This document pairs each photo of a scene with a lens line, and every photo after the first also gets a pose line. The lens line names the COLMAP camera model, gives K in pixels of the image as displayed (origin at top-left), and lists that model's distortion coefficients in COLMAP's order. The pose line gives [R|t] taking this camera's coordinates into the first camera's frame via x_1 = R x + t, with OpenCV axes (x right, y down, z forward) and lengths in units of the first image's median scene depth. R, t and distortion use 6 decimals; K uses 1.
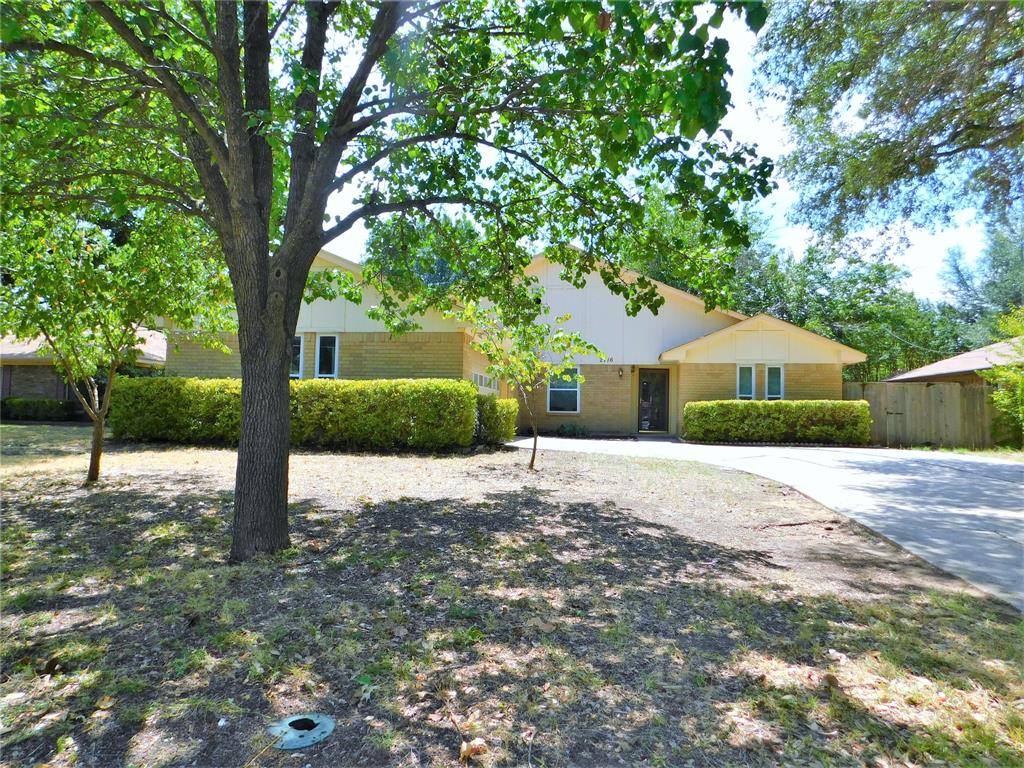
lens RADIAL K [[673.2, 0, 512.0], [0, 673.2, 384.0], [0, 0, 1]] dist [-0.080775, 0.064441]
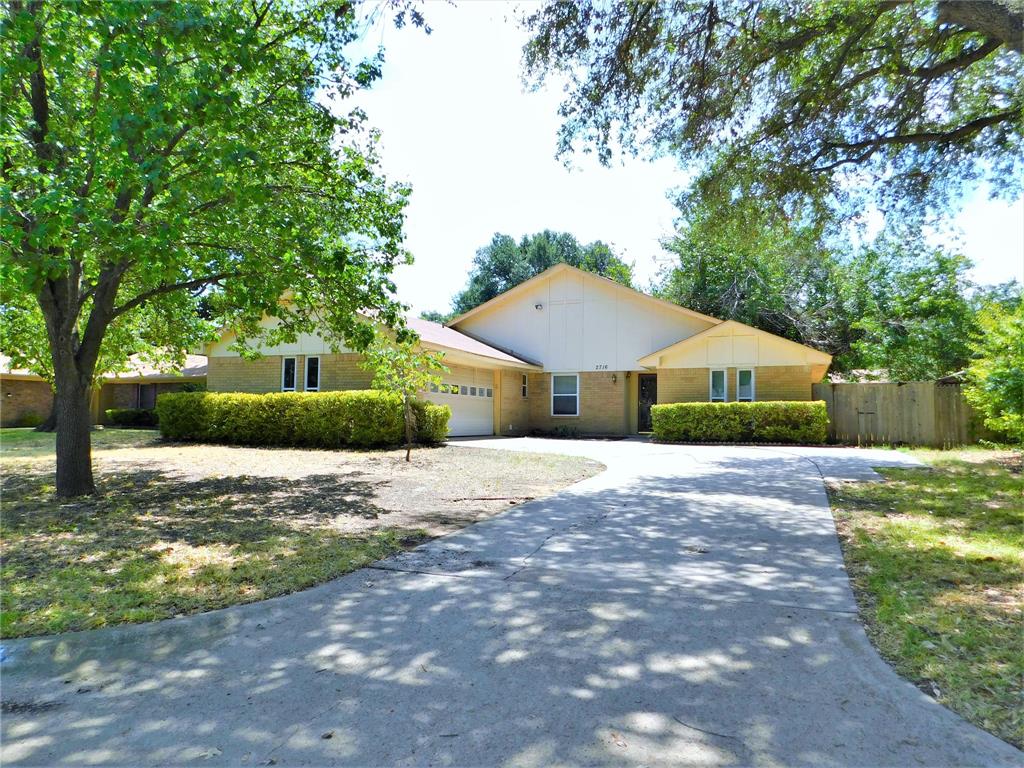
lens RADIAL K [[673.2, 0, 512.0], [0, 673.2, 384.0], [0, 0, 1]] dist [-0.080775, 0.064441]
pose [[0.972652, -0.022202, -0.231205, 0.300198], [0.020609, 0.999744, -0.009303, -0.001641], [0.231352, 0.004284, 0.972861, -0.113954]]
